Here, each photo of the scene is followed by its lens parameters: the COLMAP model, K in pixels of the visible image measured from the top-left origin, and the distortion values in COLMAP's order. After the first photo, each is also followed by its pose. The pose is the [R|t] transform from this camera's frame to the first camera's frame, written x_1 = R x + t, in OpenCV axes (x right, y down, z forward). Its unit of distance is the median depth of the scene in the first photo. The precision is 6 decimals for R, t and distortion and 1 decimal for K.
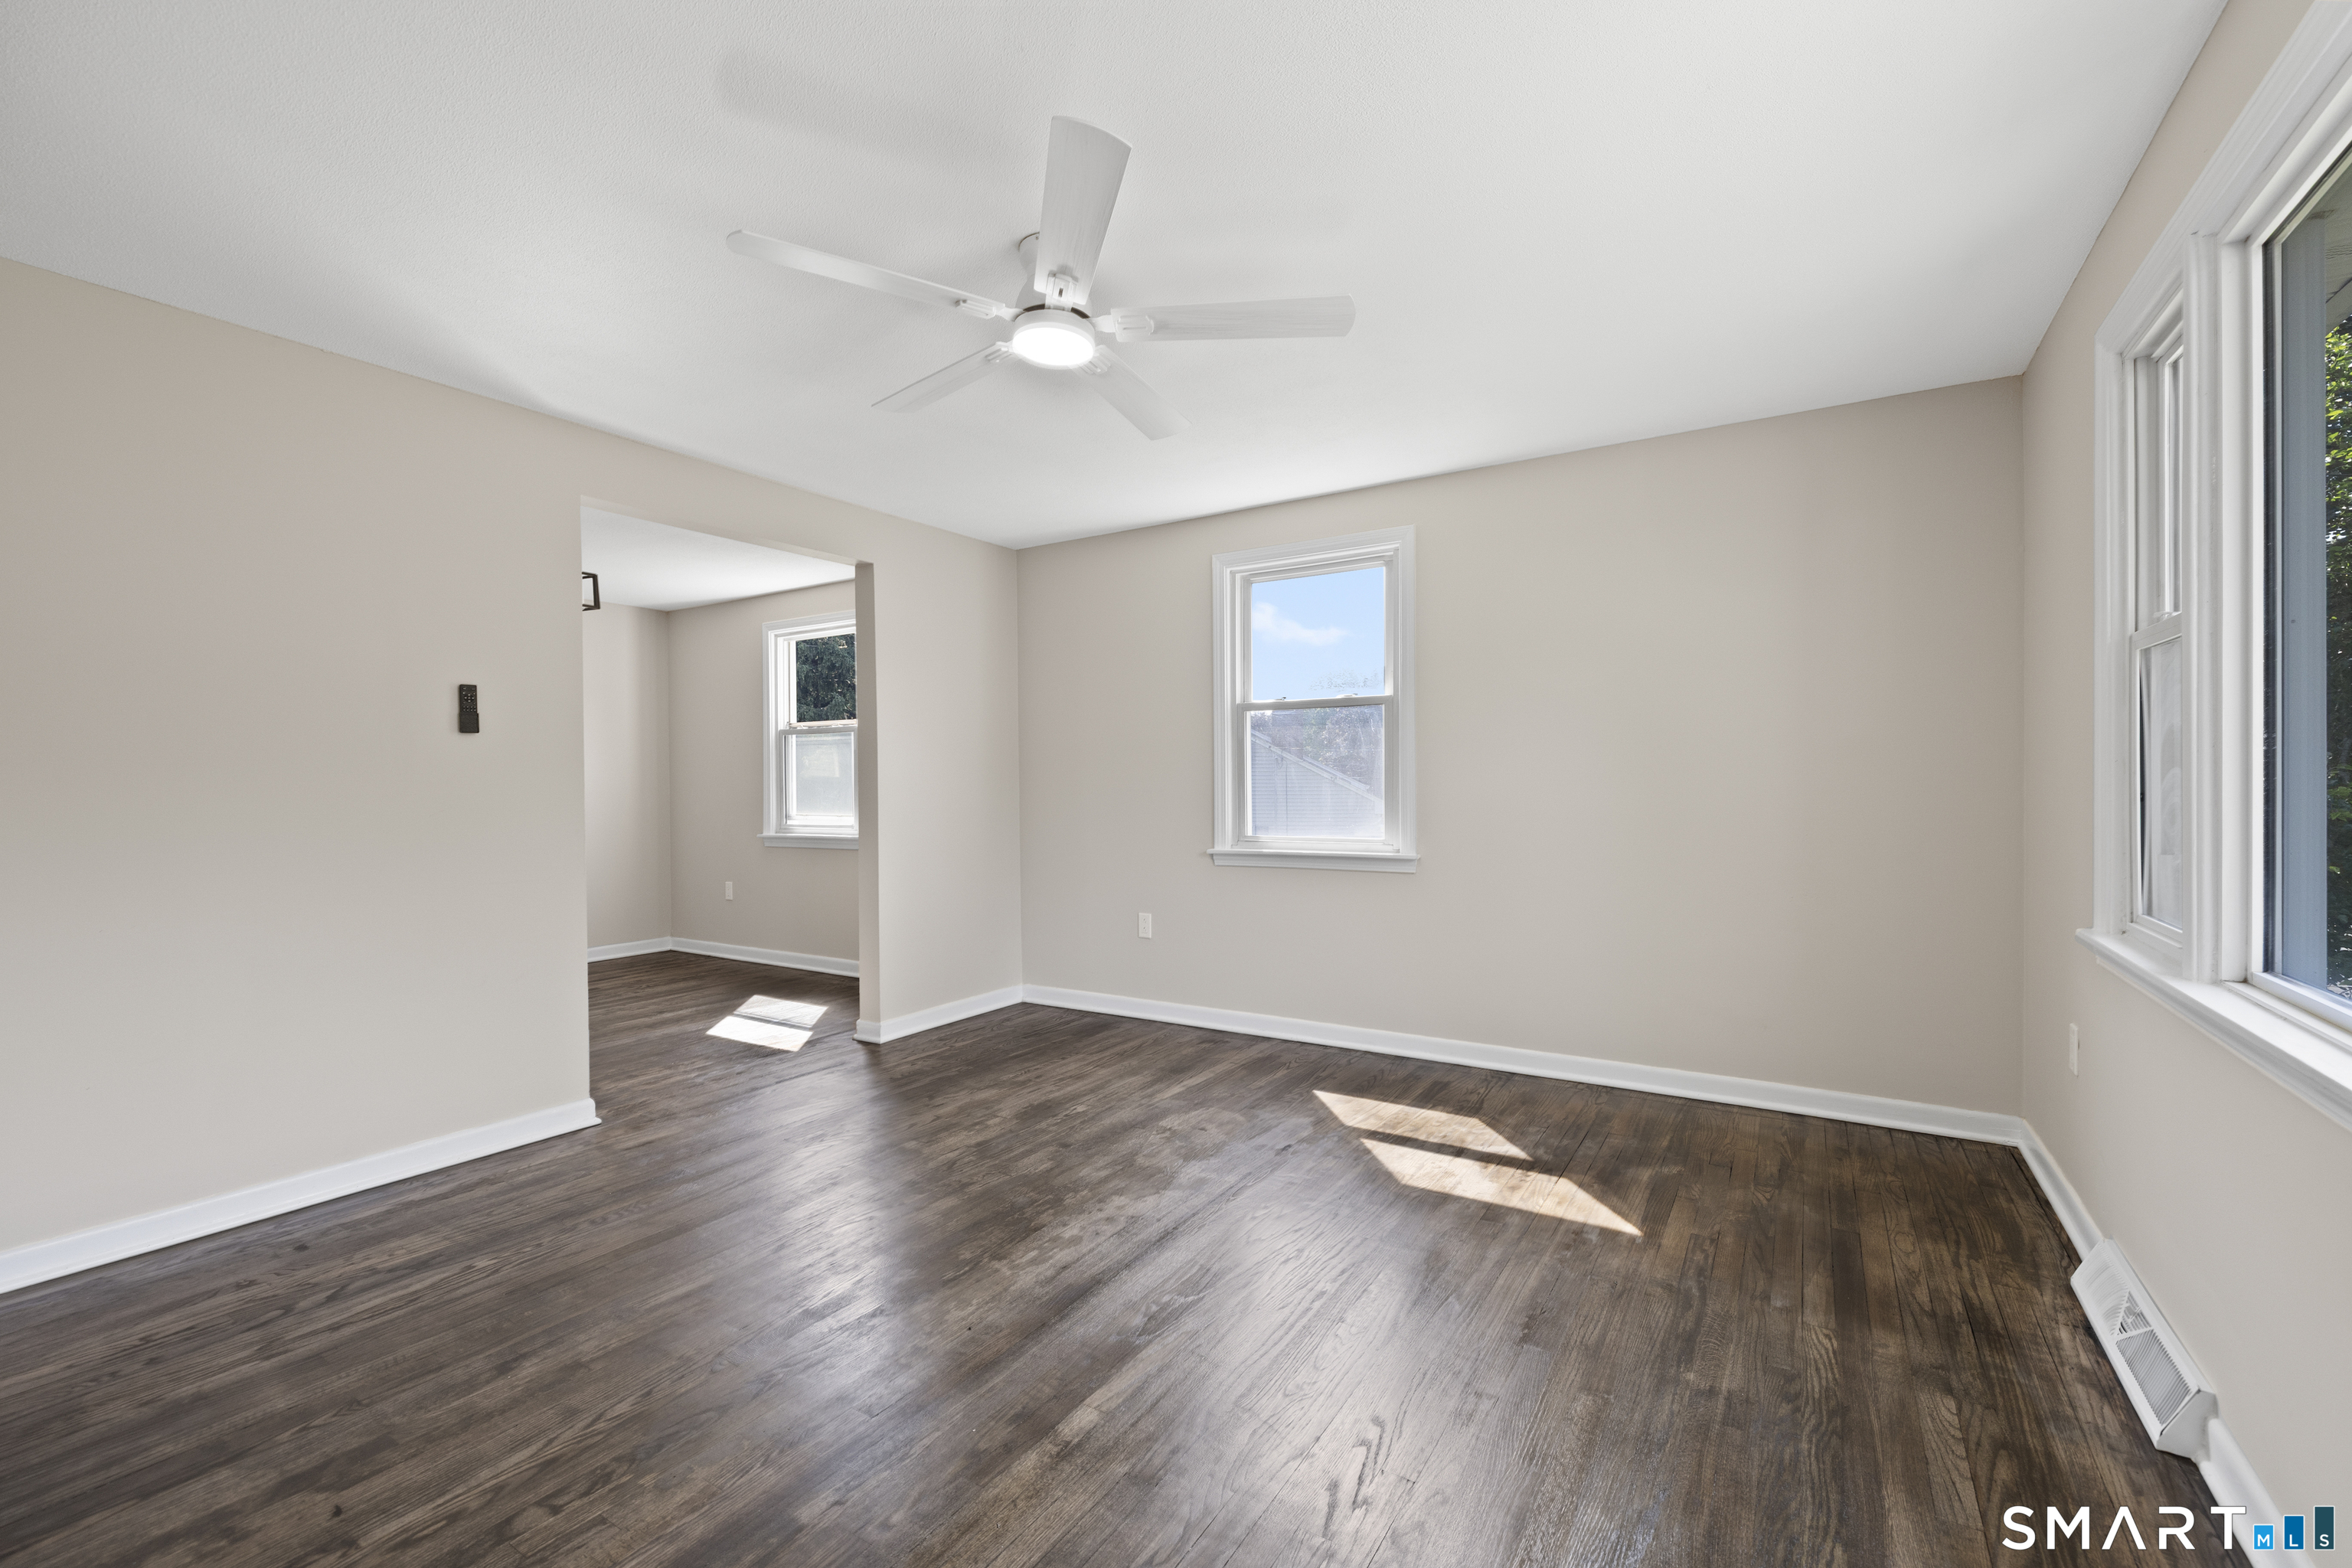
lens RADIAL K [[979.4, 0, 1211.5], [0, 979.4, 787.2], [0, 0, 1]] dist [-0.000870, 0.000083]
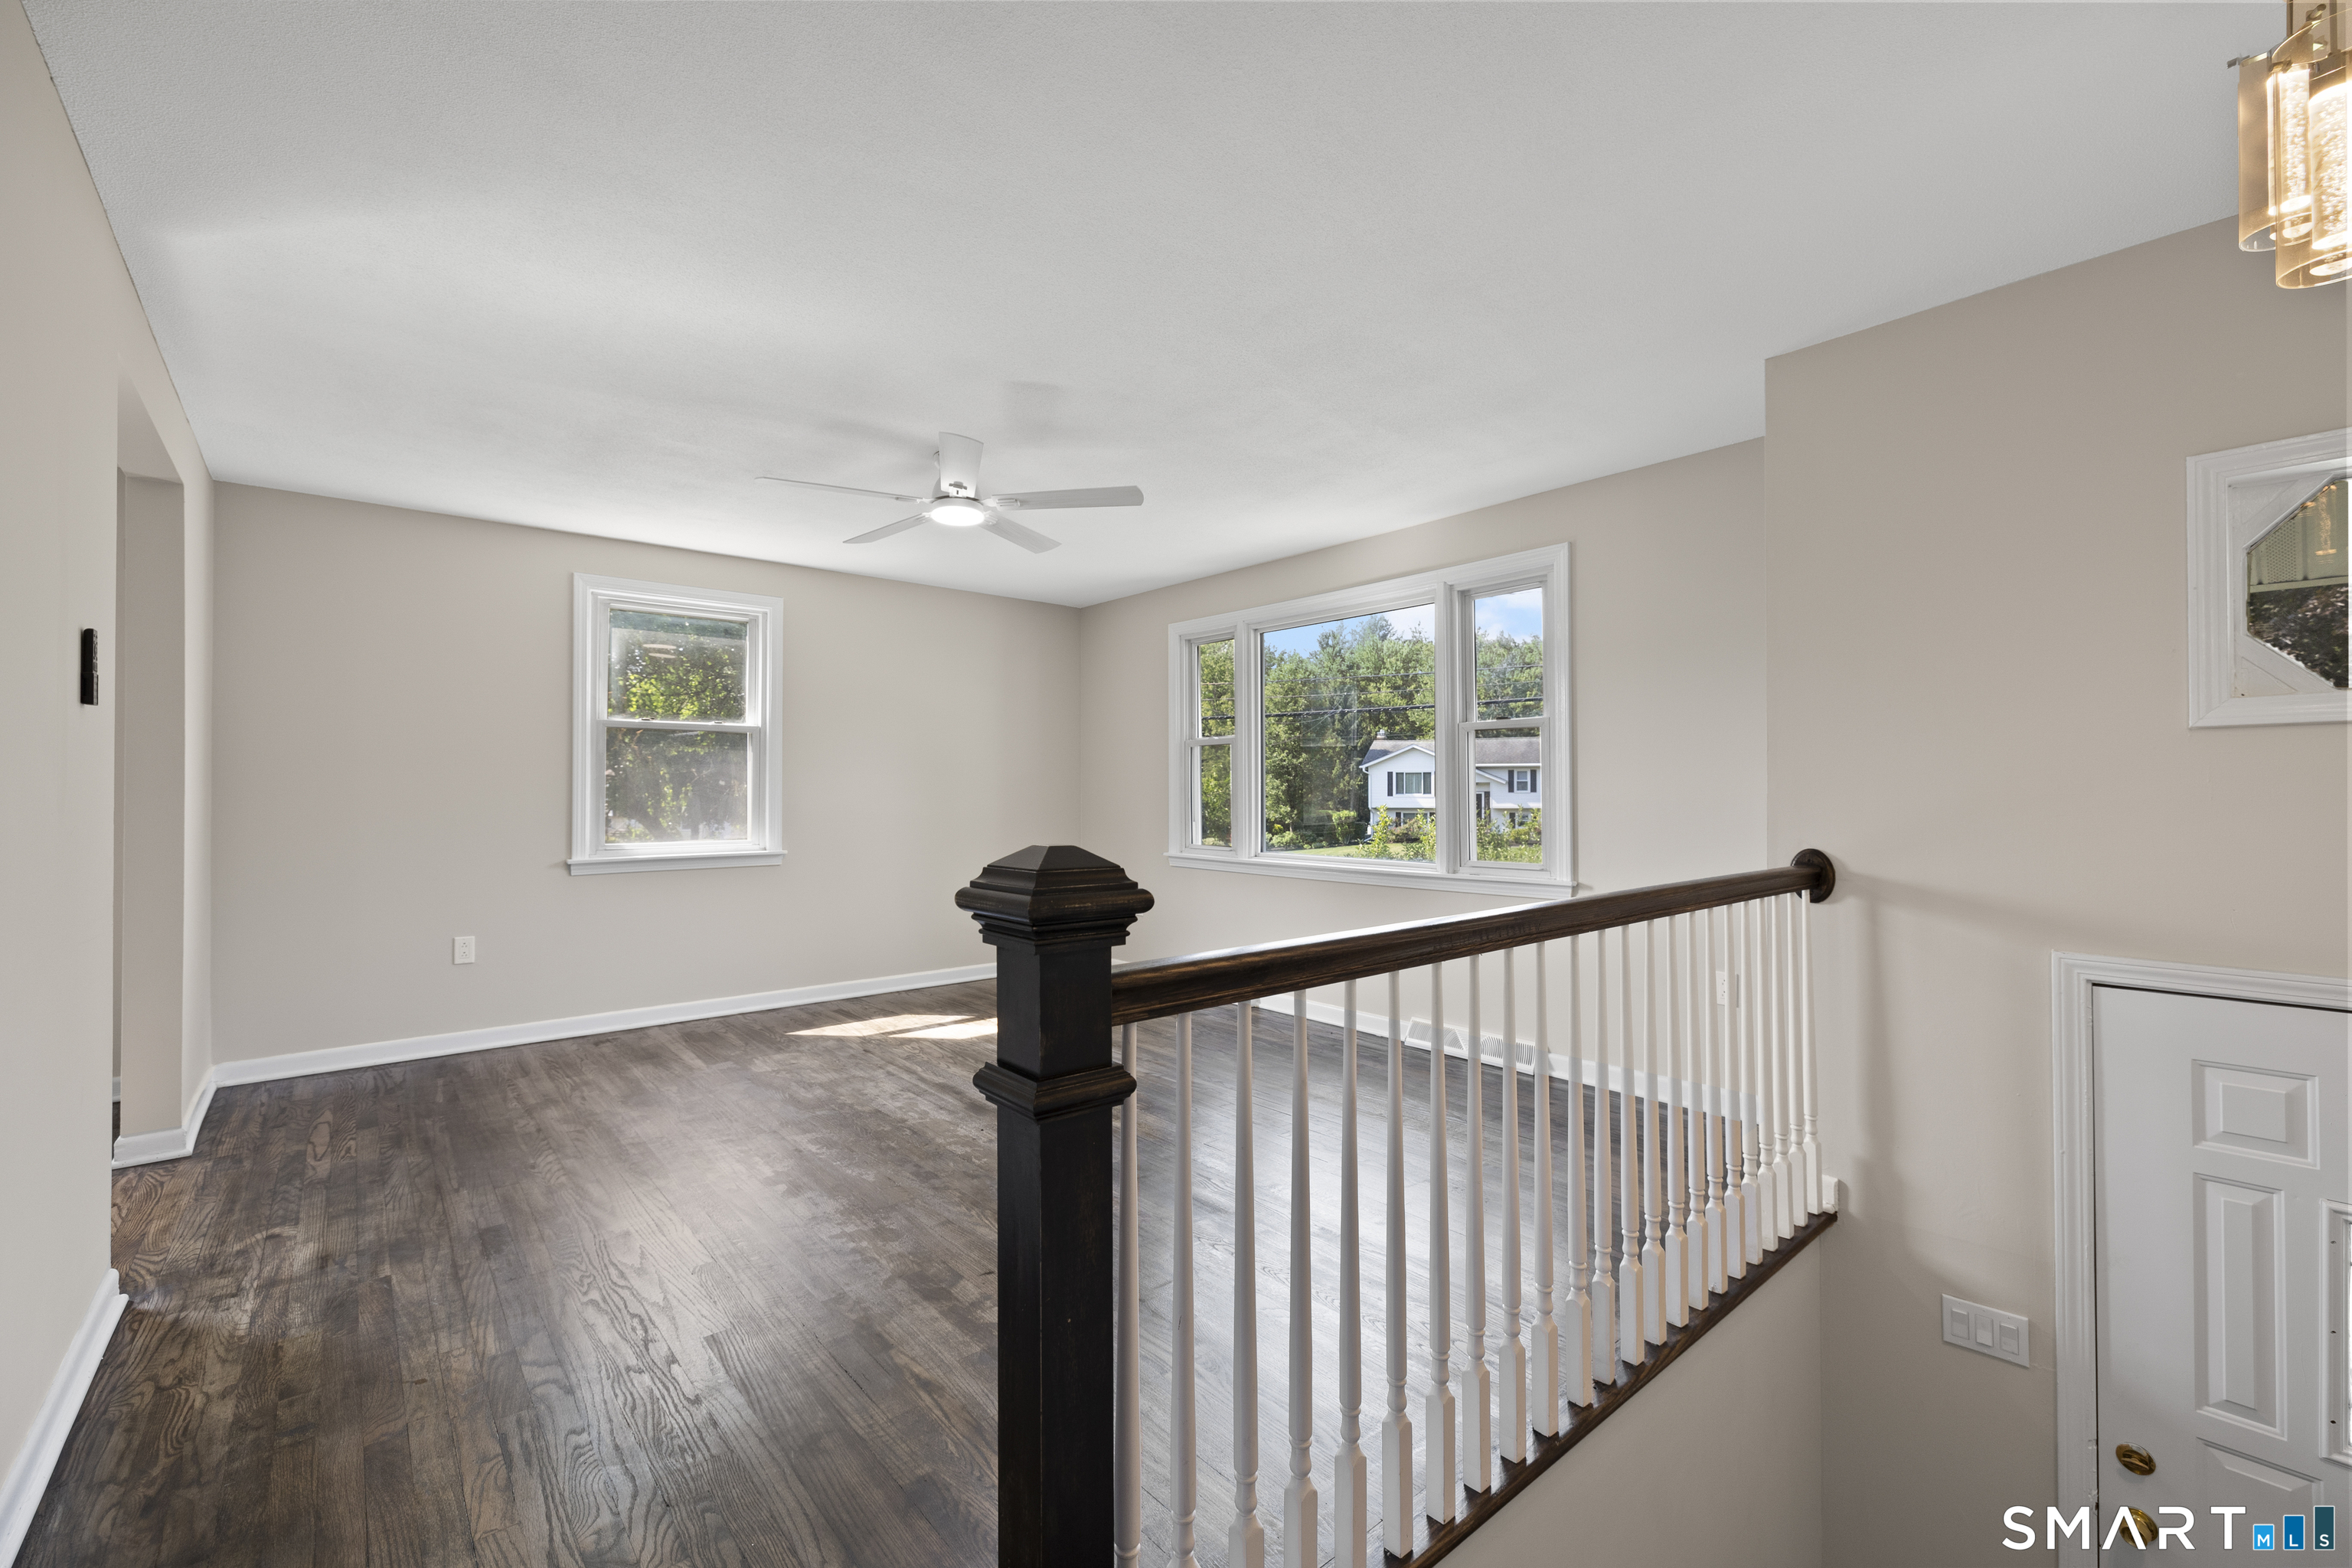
lens RADIAL K [[979.4, 0, 1179.2], [0, 979.4, 780.8], [0, 0, 1]] dist [-0.000870, 0.000083]
pose [[0.308105, 0.020399, 0.951134, -1.099604], [0.004284, 0.999730, -0.022829, 0.010523], [-0.951343, 0.011108, 0.307934, 0.122466]]
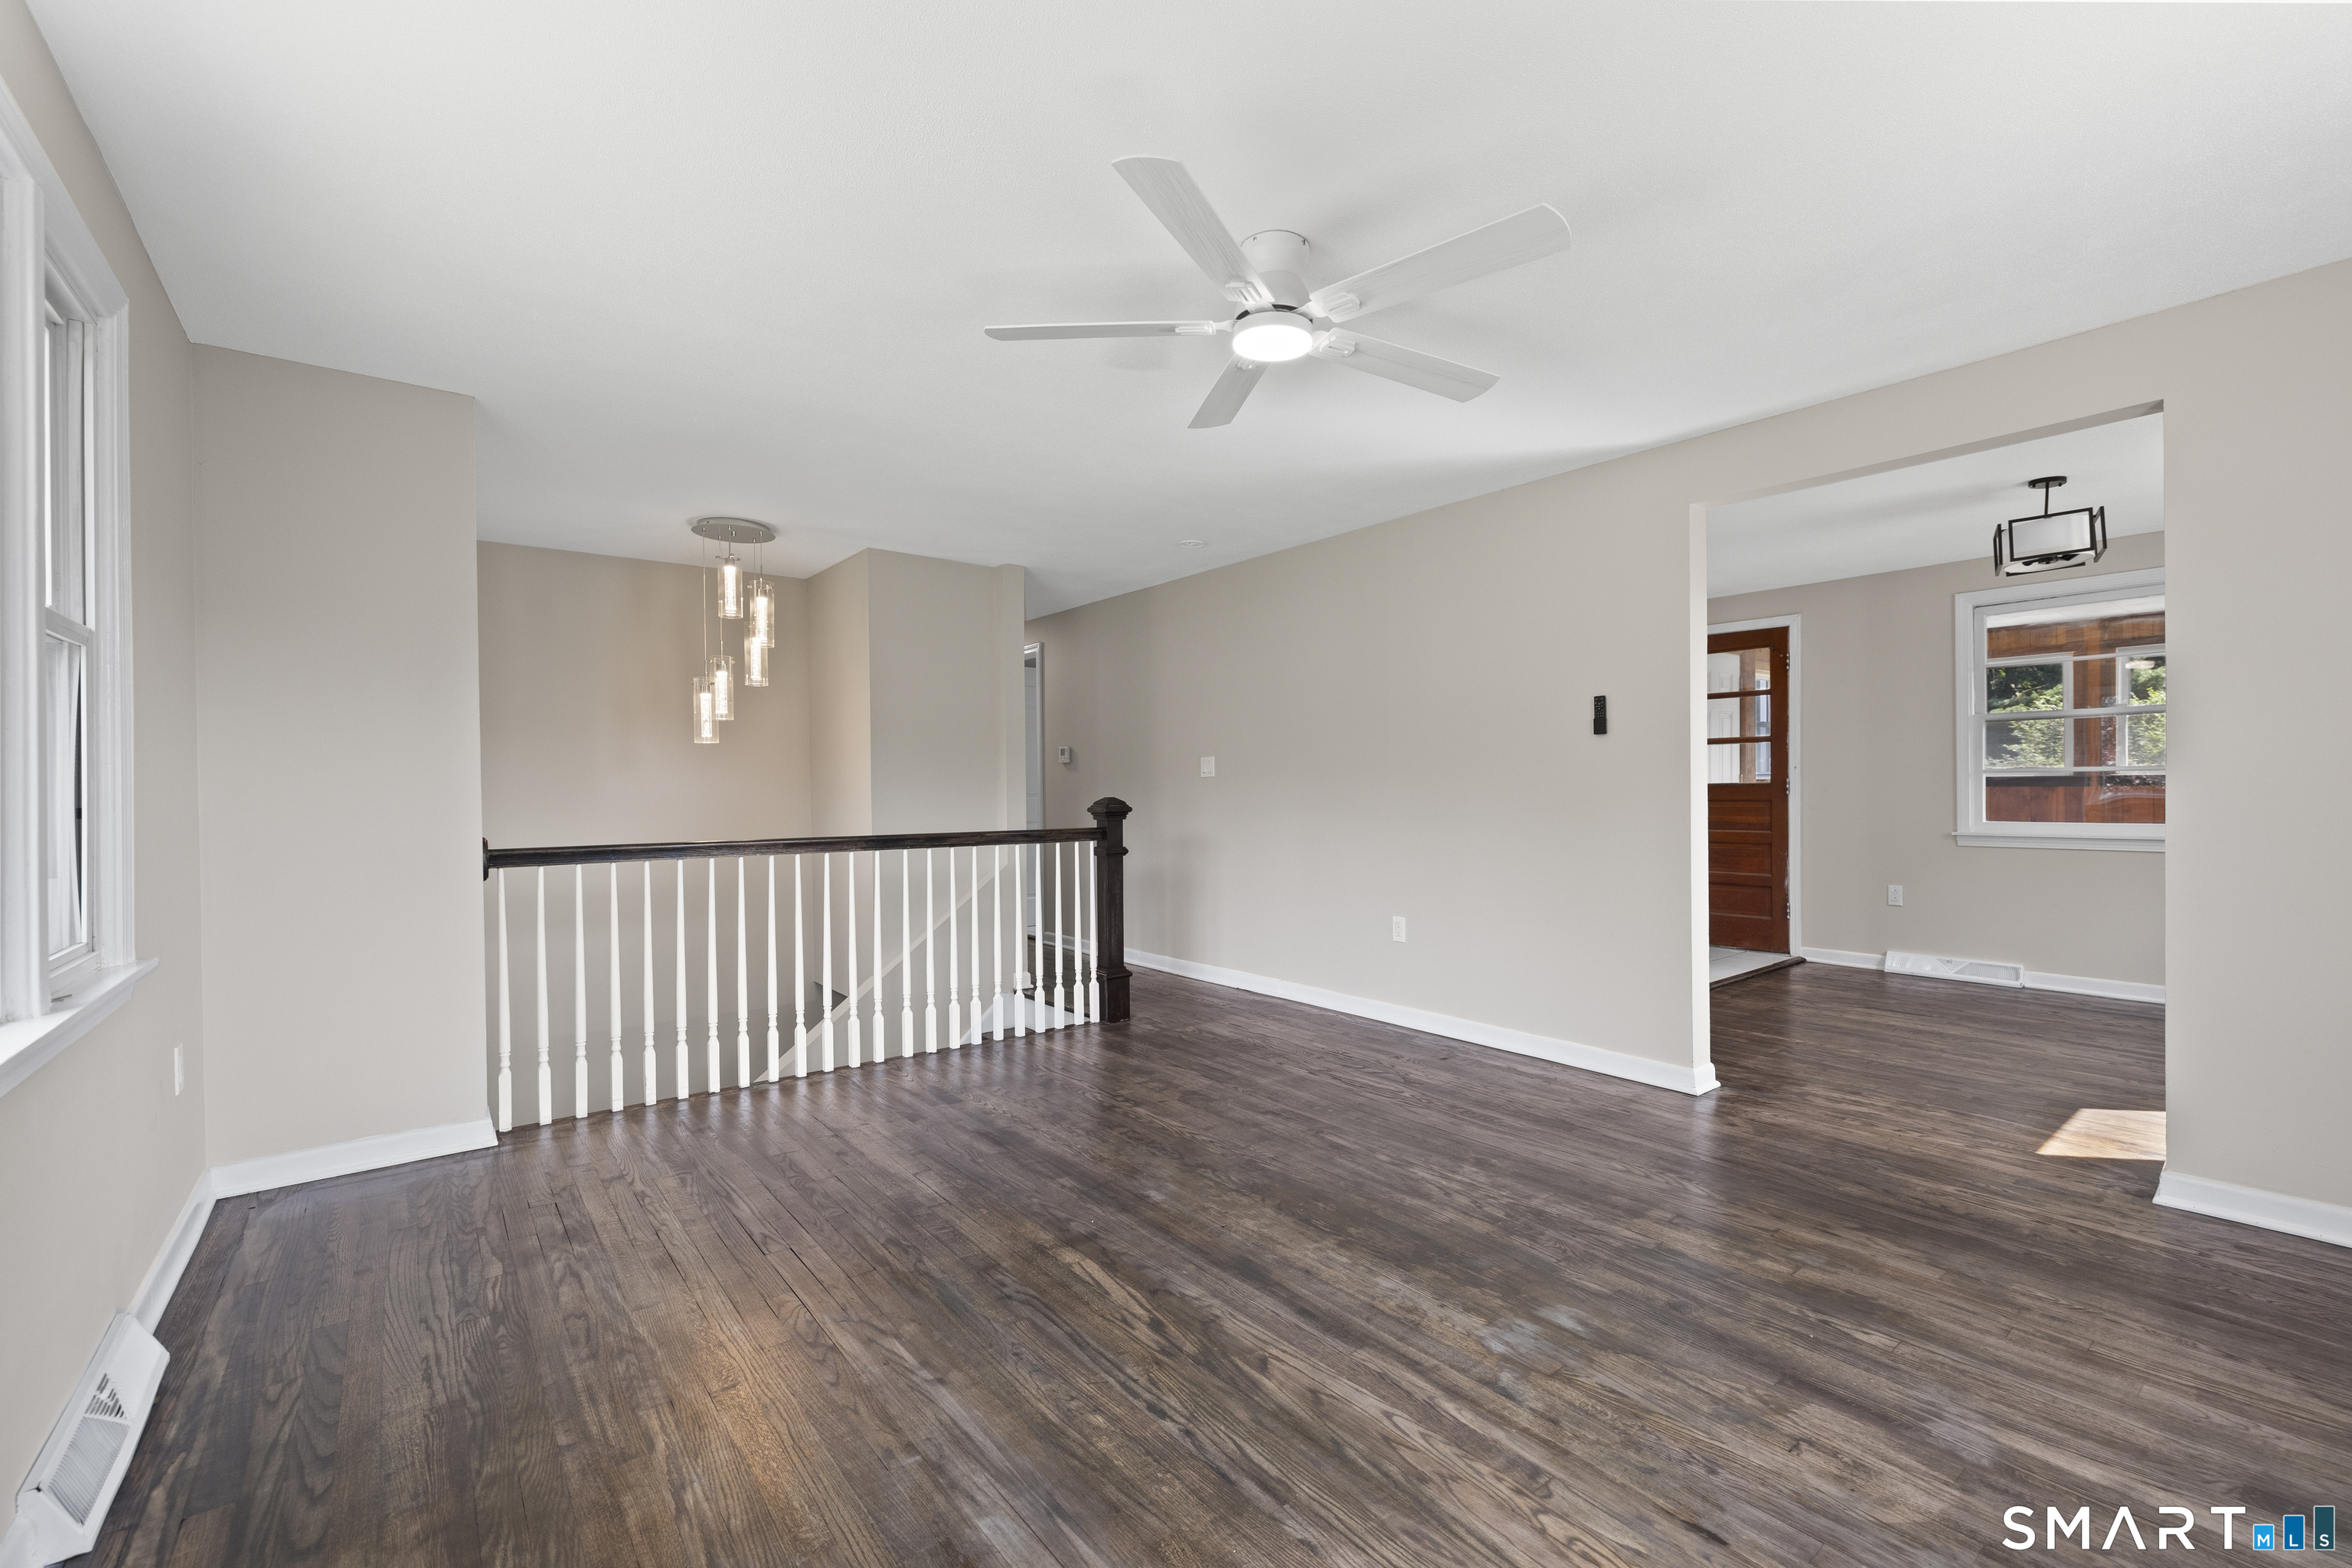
lens RADIAL K [[979.4, 0, 1175.1], [0, 979.4, 786.4], [0, 0, 1]] dist [-0.000870, 0.000083]
pose [[-0.349532, 0.010869, -0.936861, 0.588365], [0.006804, 0.999936, 0.009062, -0.002849], [0.936900, -0.003207, -0.349584, 0.890915]]
